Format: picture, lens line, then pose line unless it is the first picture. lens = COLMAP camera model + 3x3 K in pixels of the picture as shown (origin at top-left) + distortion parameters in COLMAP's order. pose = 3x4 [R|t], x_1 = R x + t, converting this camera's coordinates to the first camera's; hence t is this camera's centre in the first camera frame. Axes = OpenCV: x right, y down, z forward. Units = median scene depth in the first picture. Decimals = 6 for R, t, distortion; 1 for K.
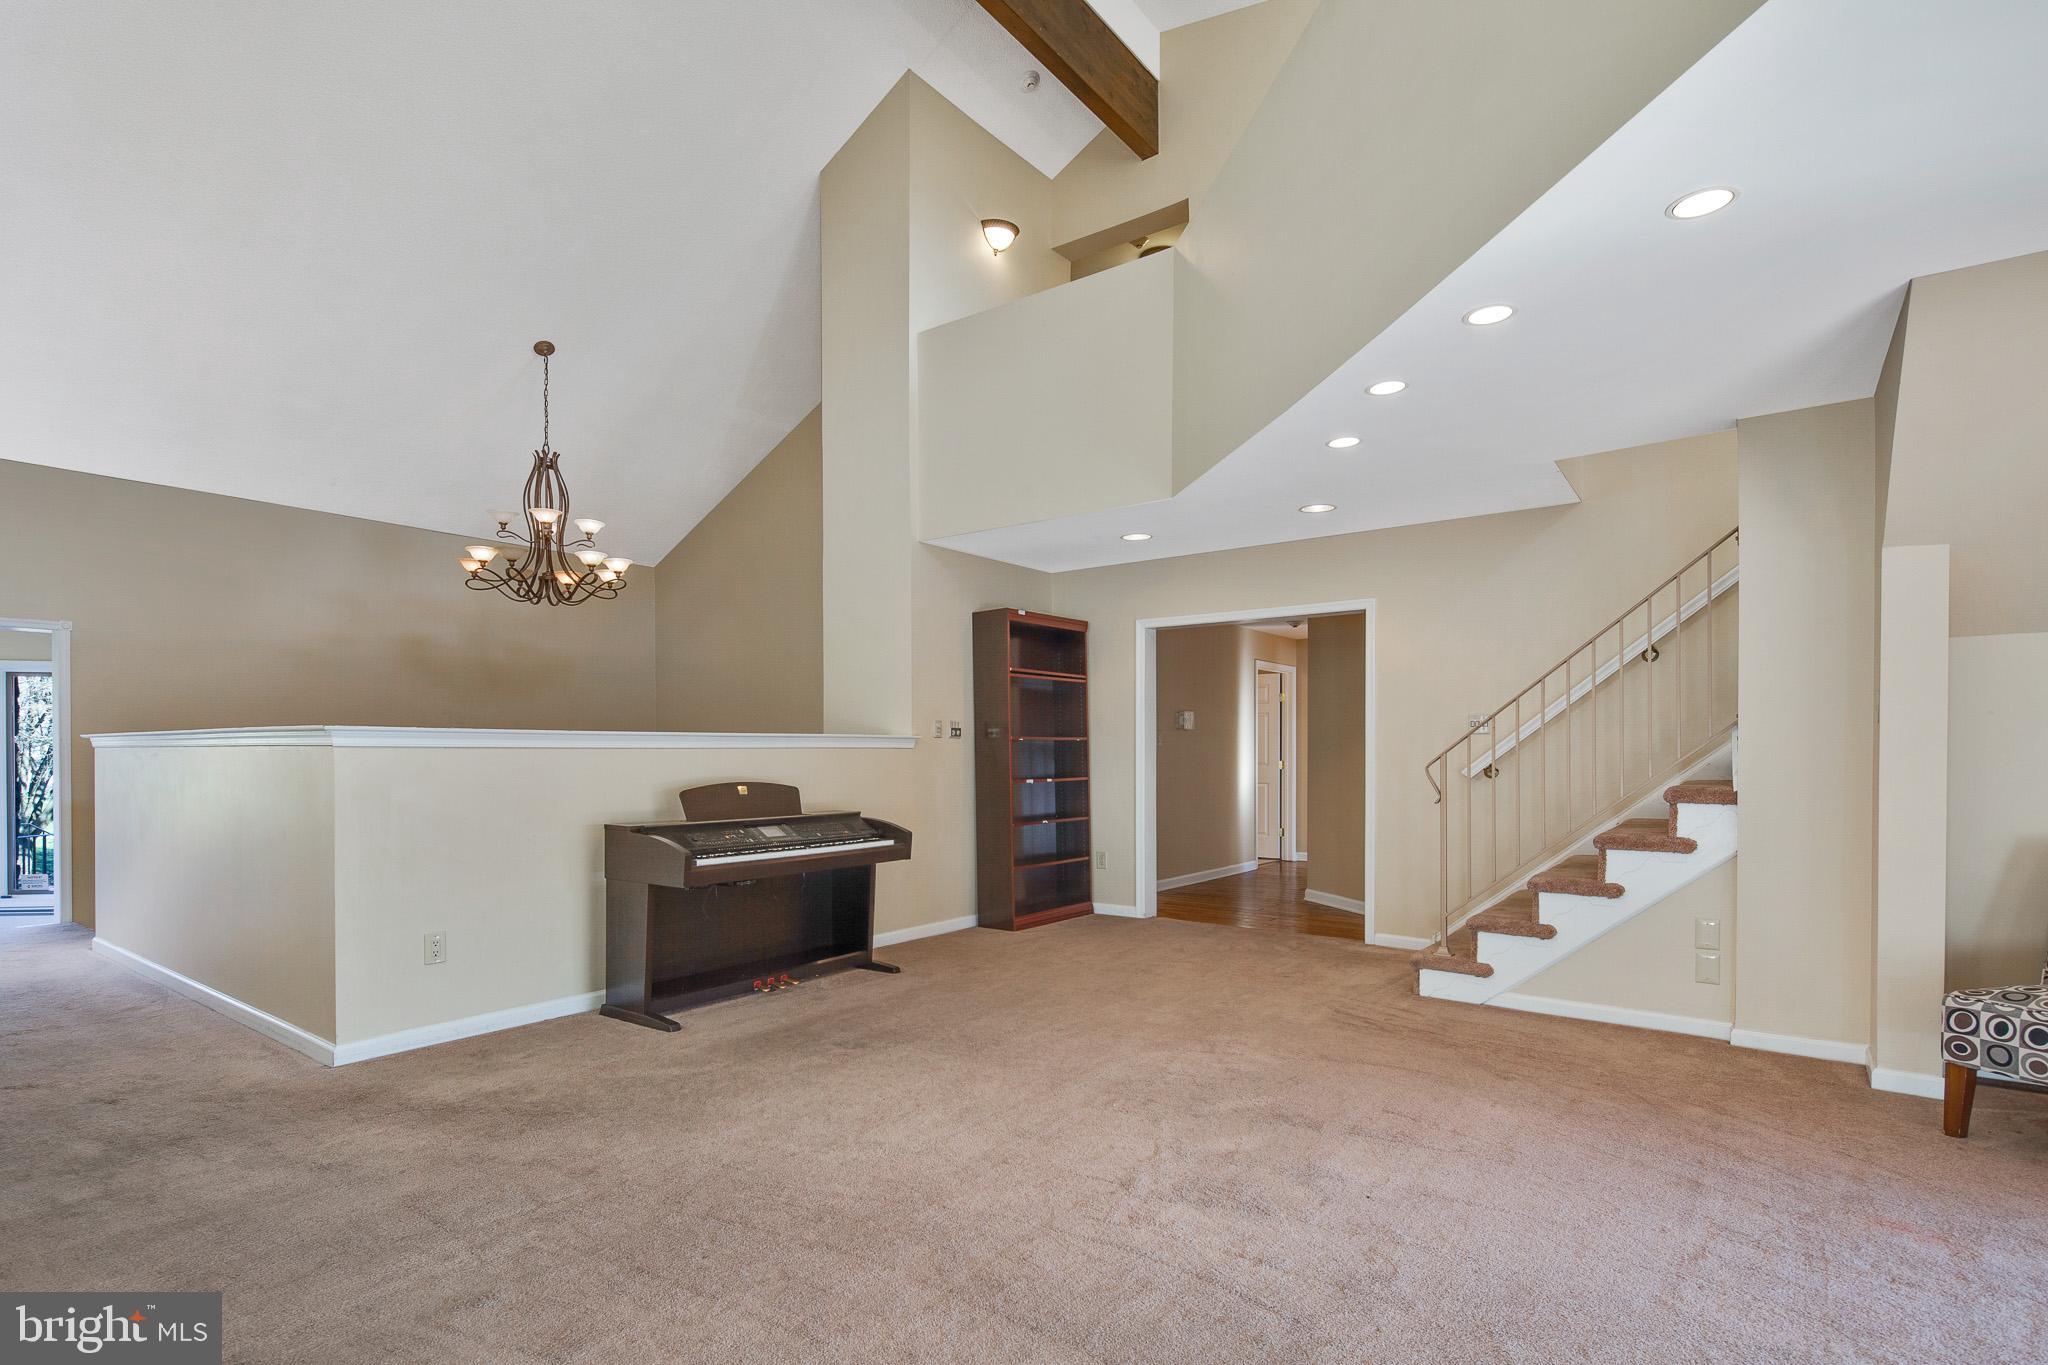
lens RADIAL K [[1004.8, 0, 1020.1], [0, 1004.8, 759.0], [0, 0, 1]] dist [0.005784, -0.001283]
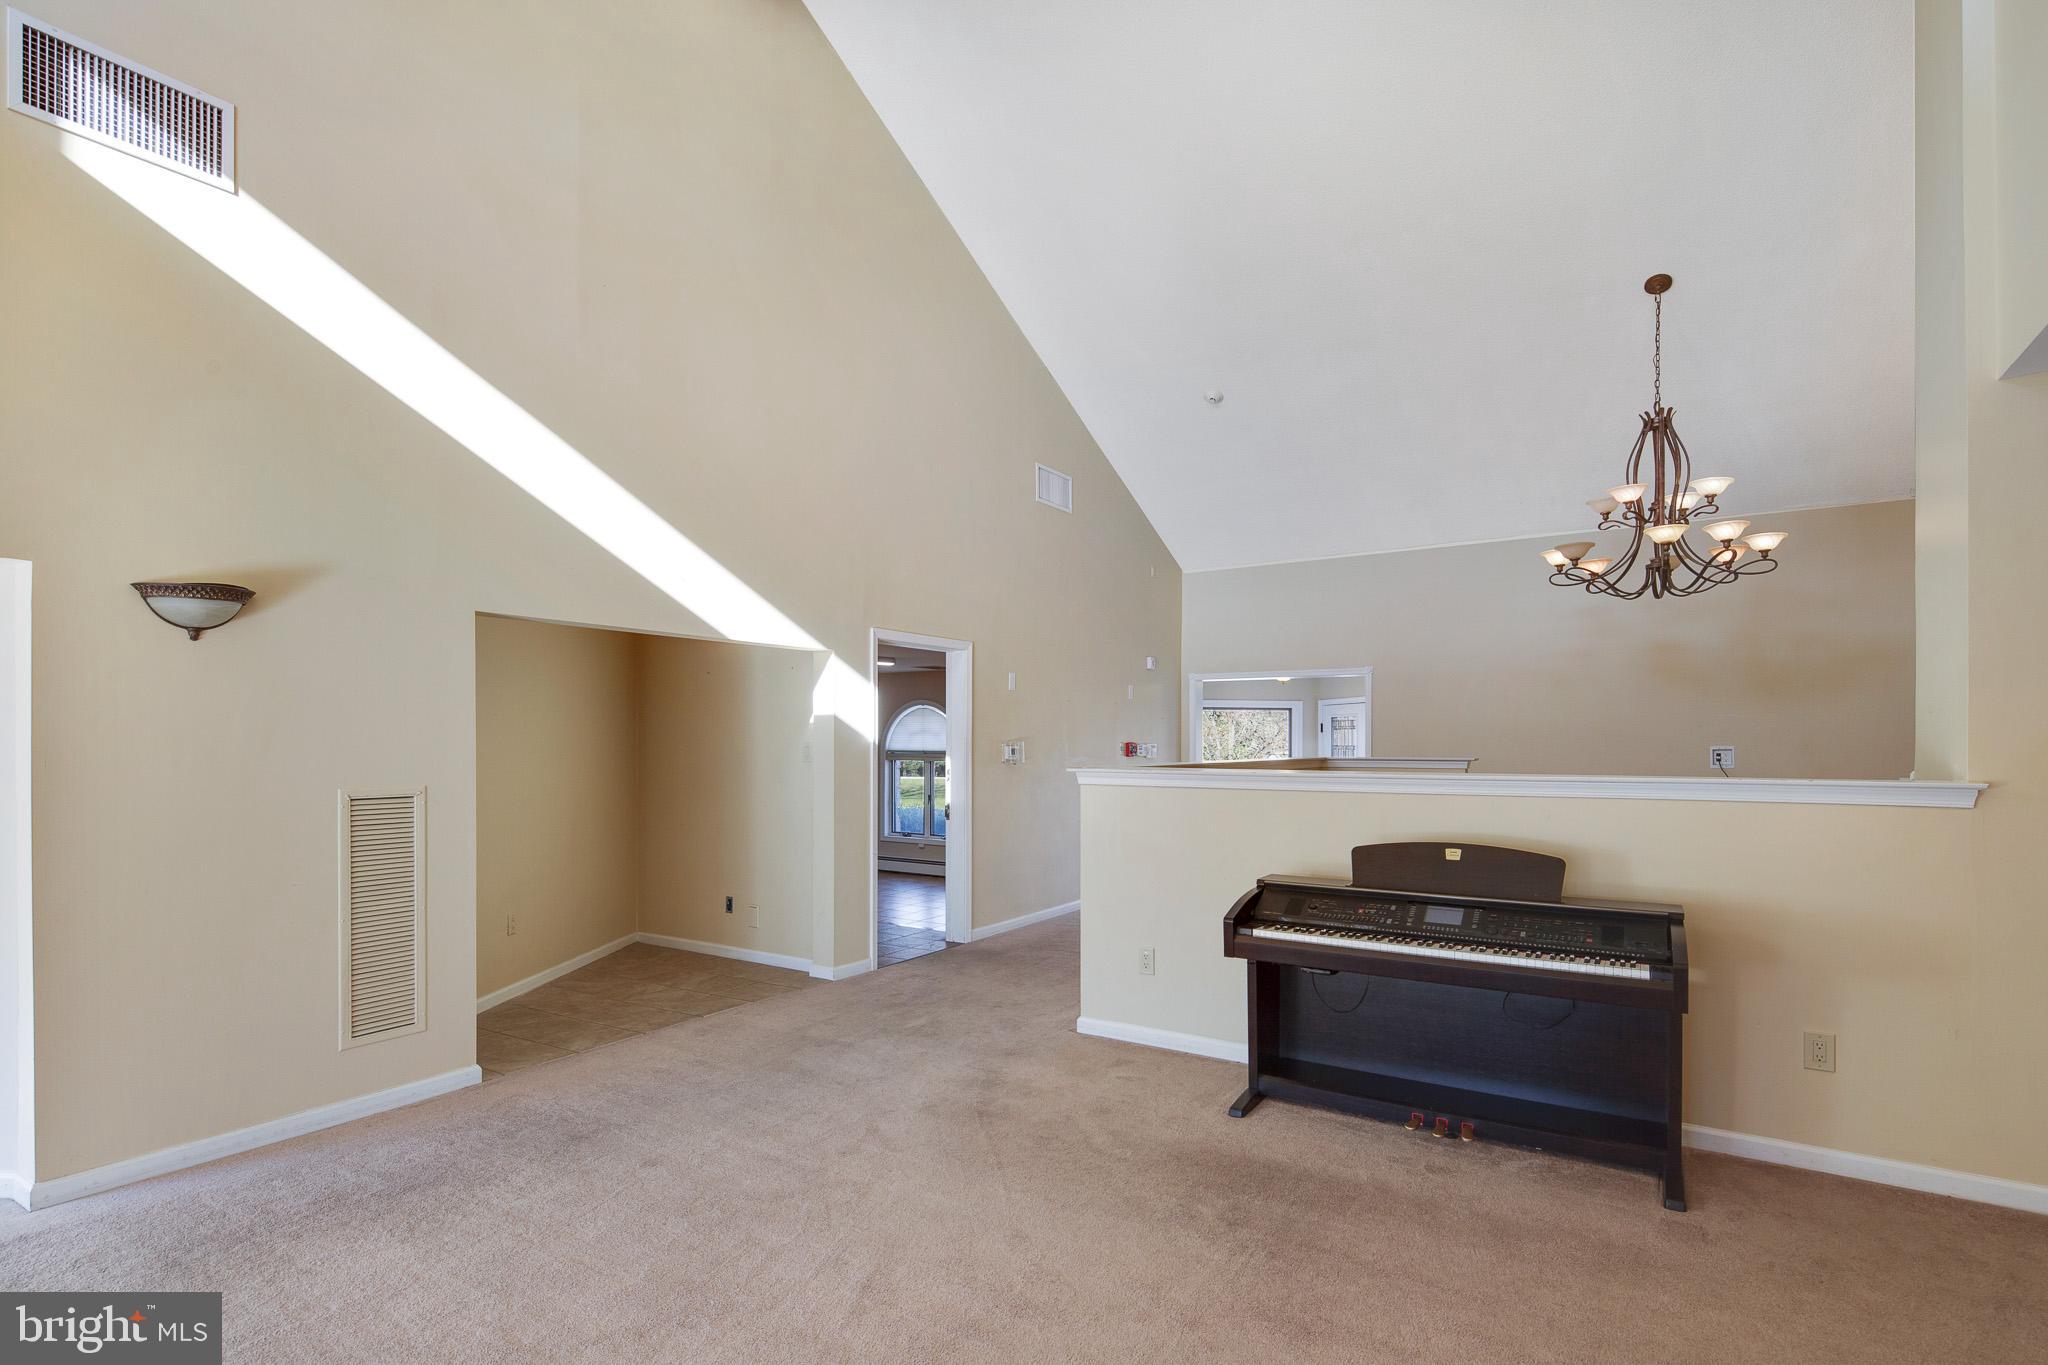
lens RADIAL K [[1004.8, 0, 1036.8], [0, 1004.8, 734.2], [0, 0, 1]] dist [0.005784, -0.001283]
pose [[0.064185, -0.000775, -0.997938, 0.349811], [-0.006470, 0.999978, -0.001192, -0.043299], [0.997917, 0.006533, 0.064179, 0.498985]]
